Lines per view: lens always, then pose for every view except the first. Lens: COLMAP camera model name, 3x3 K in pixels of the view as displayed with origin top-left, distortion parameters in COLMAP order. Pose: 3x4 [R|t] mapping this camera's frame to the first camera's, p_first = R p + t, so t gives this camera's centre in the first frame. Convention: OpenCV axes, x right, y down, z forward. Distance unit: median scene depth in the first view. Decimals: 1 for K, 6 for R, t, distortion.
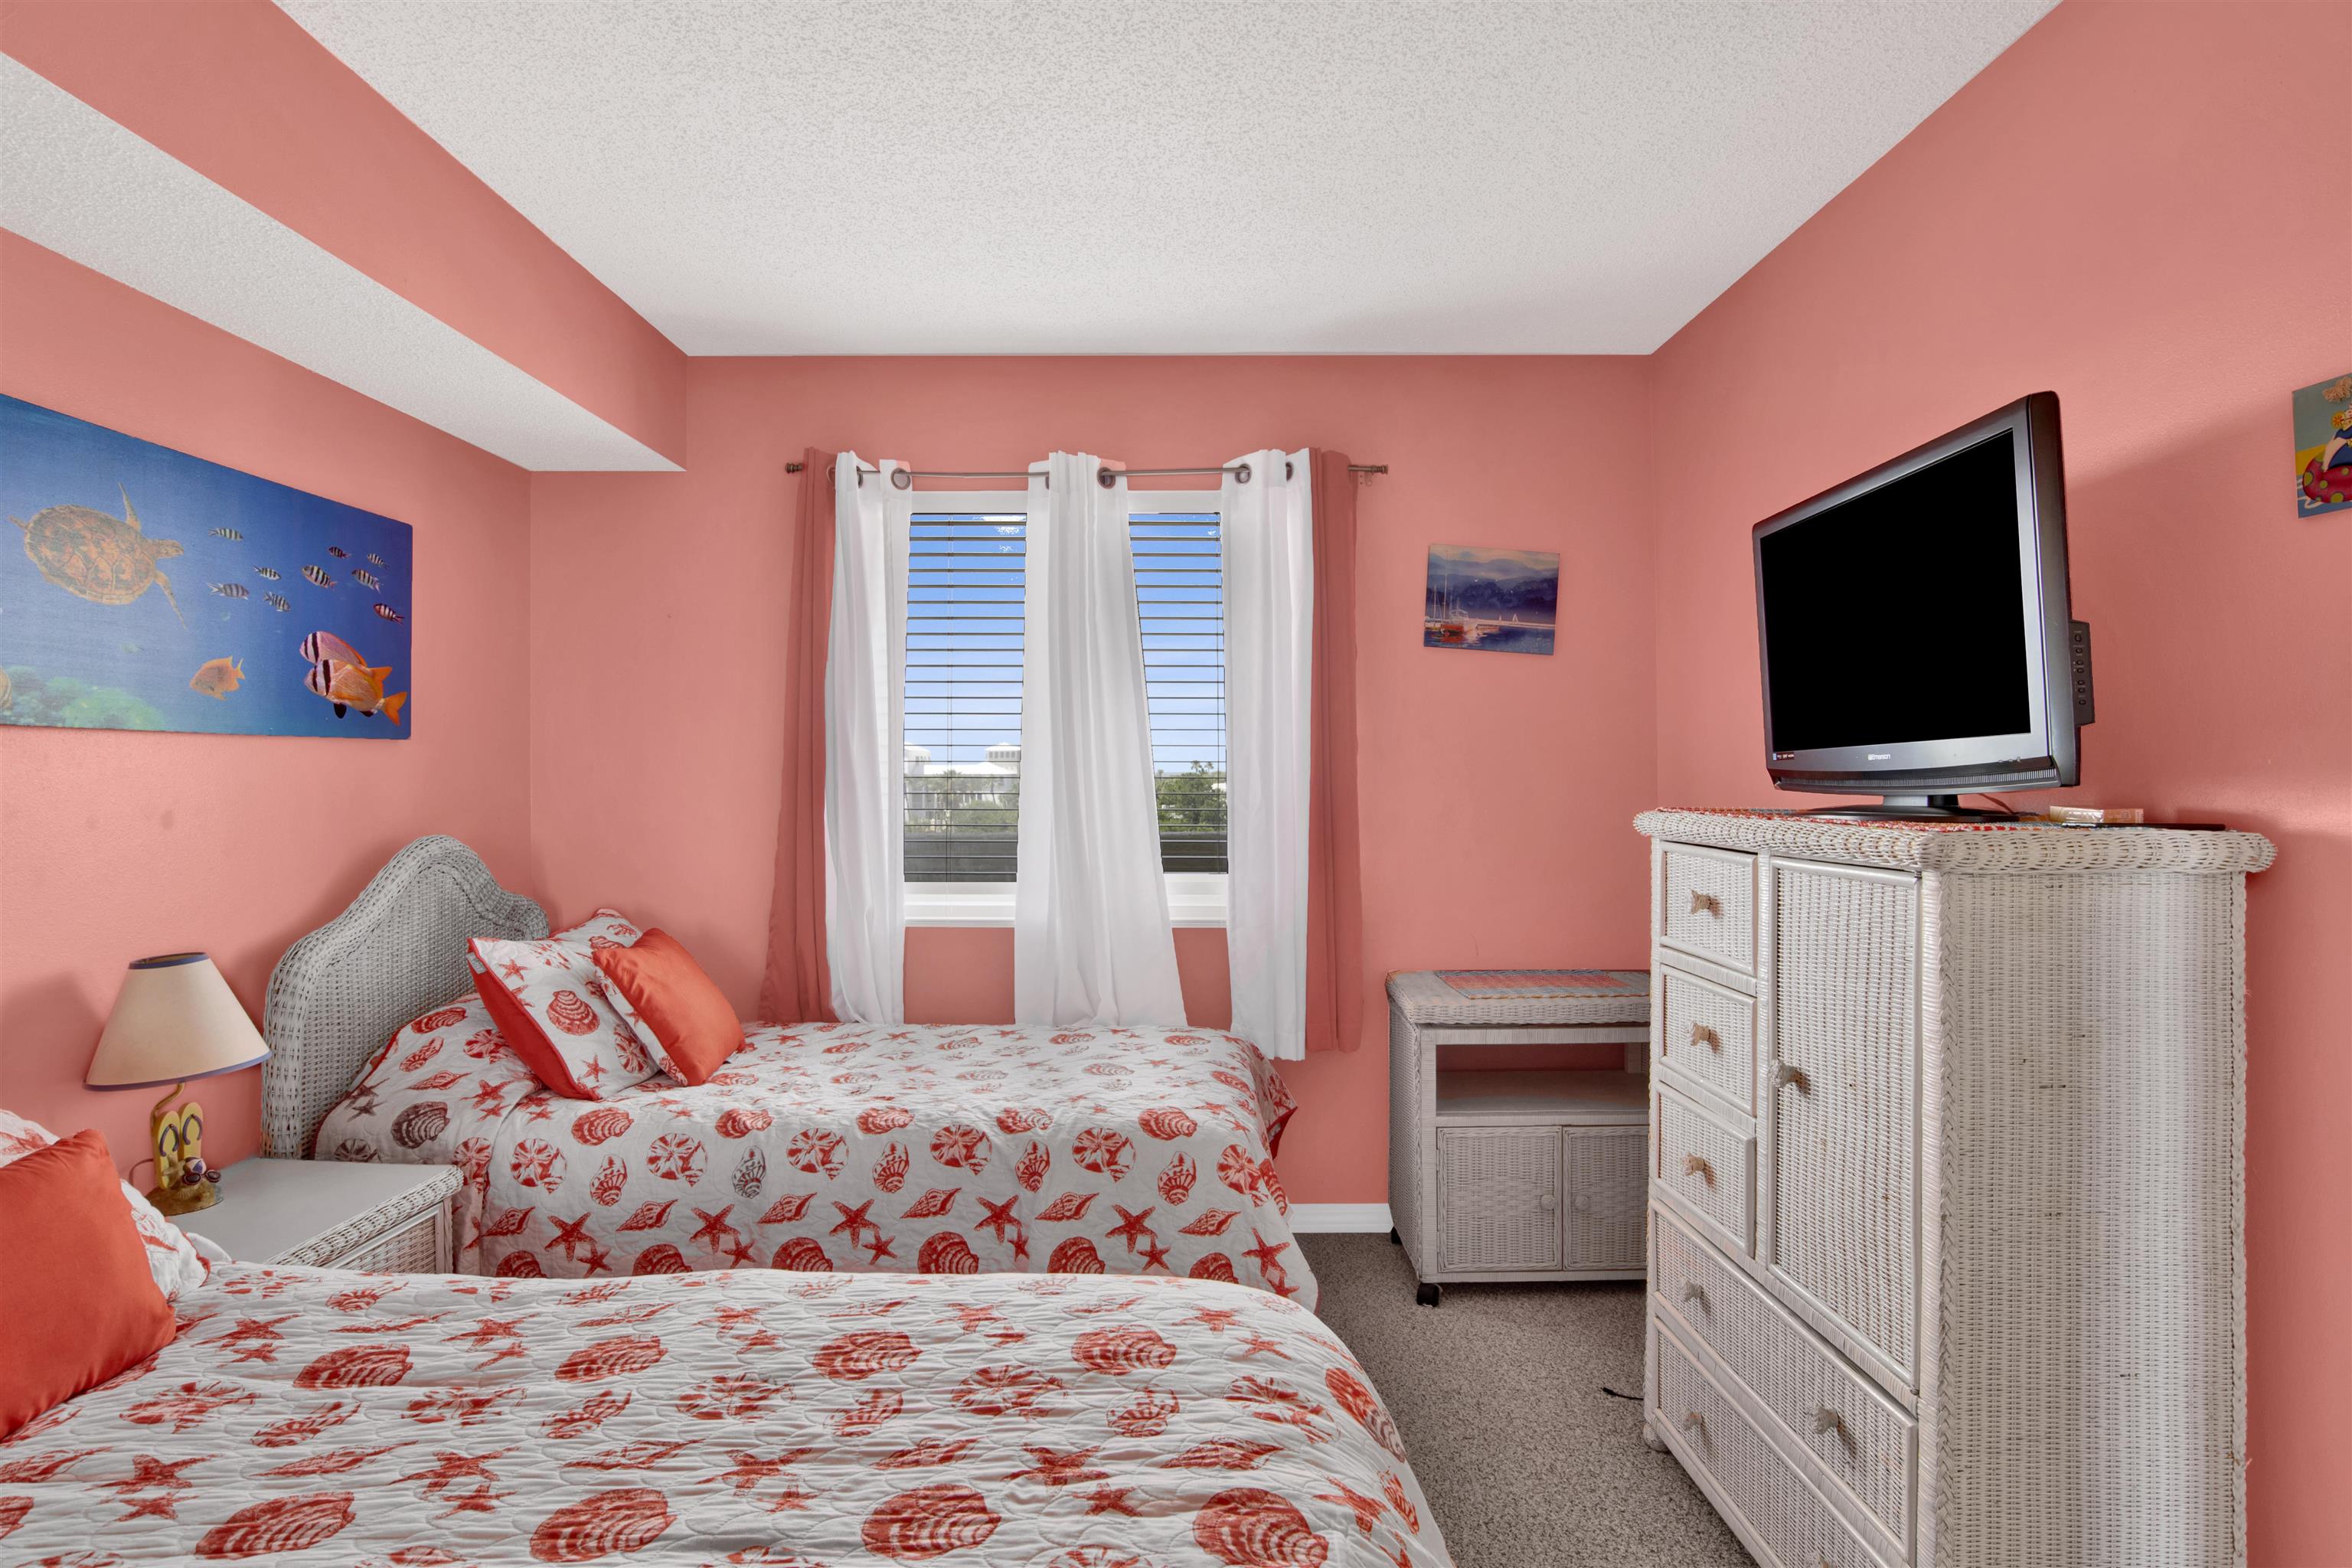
lens RADIAL K [[1195.7, 0, 1183.7], [0, 1195.7, 769.1], [0, 0, 1]] dist [-0.070478, 0.023871]
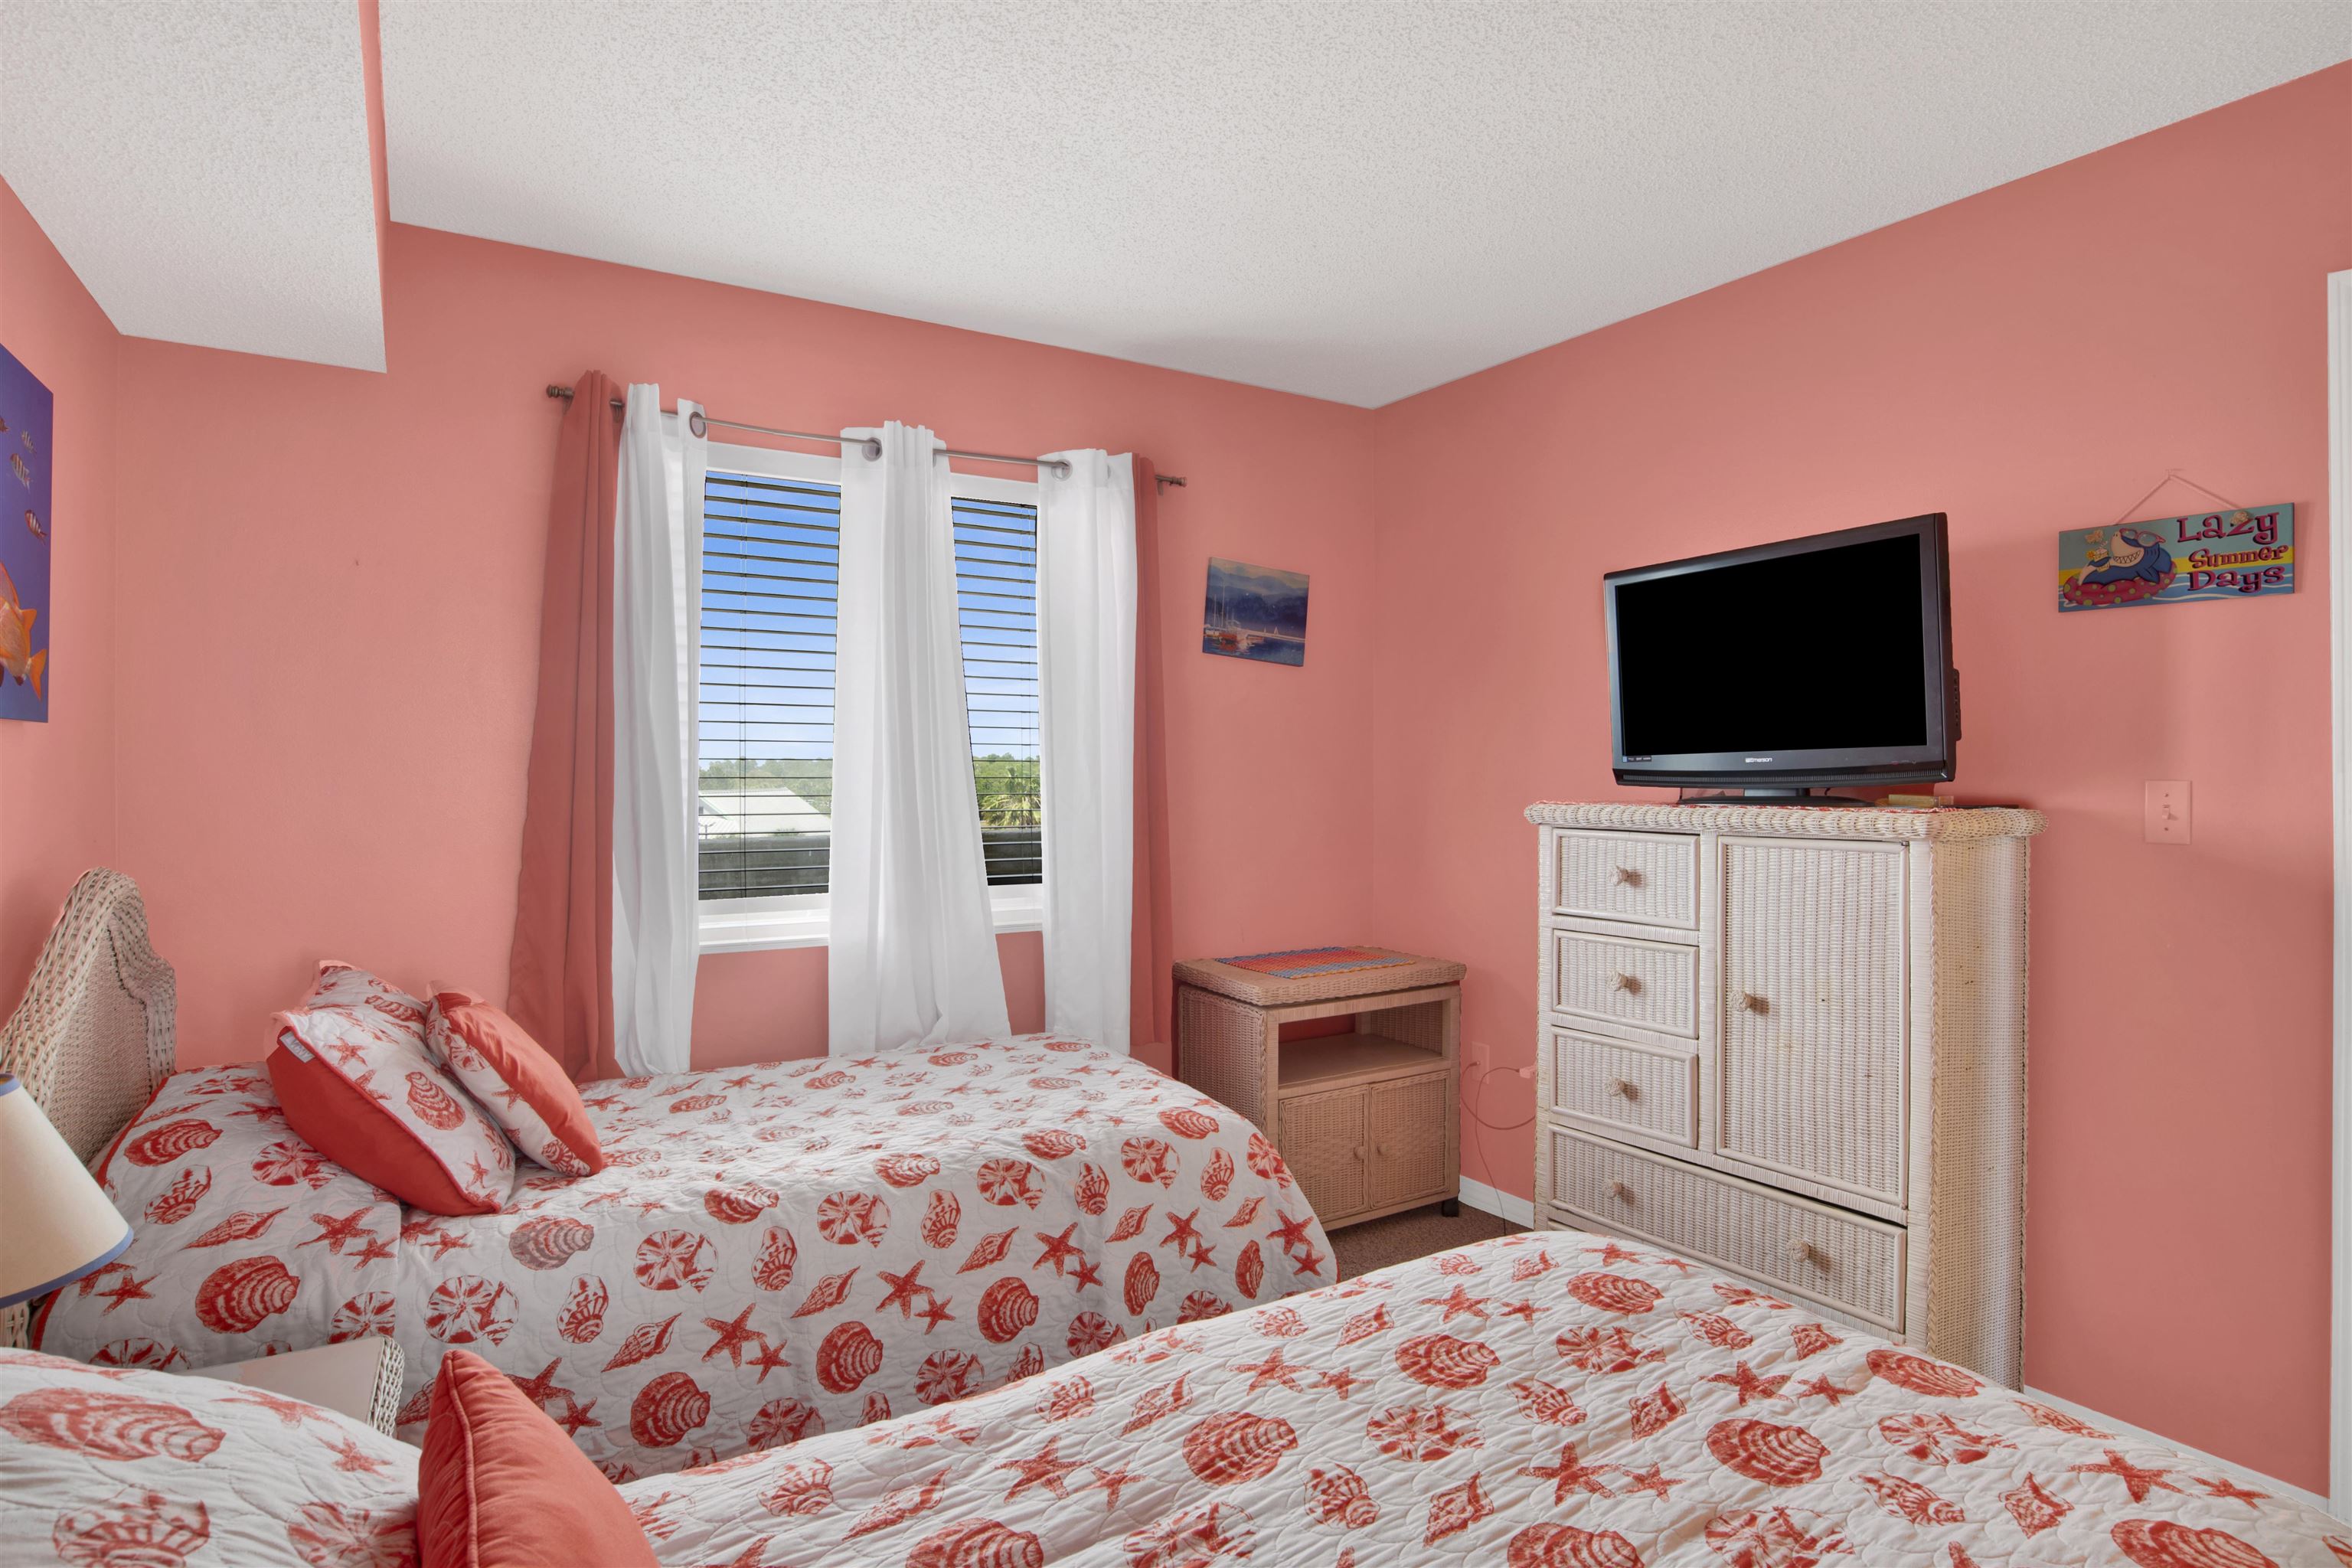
lens RADIAL K [[1195.7, 0, 1183.7], [0, 1195.7, 769.1], [0, 0, 1]] dist [-0.070478, 0.023871]
pose [[0.855089, 0.000504, 0.518481, -0.546989], [-0.000913, 0.999999, 0.000534, -0.000055], [-0.518480, -0.000930, 0.855089, 0.151290]]
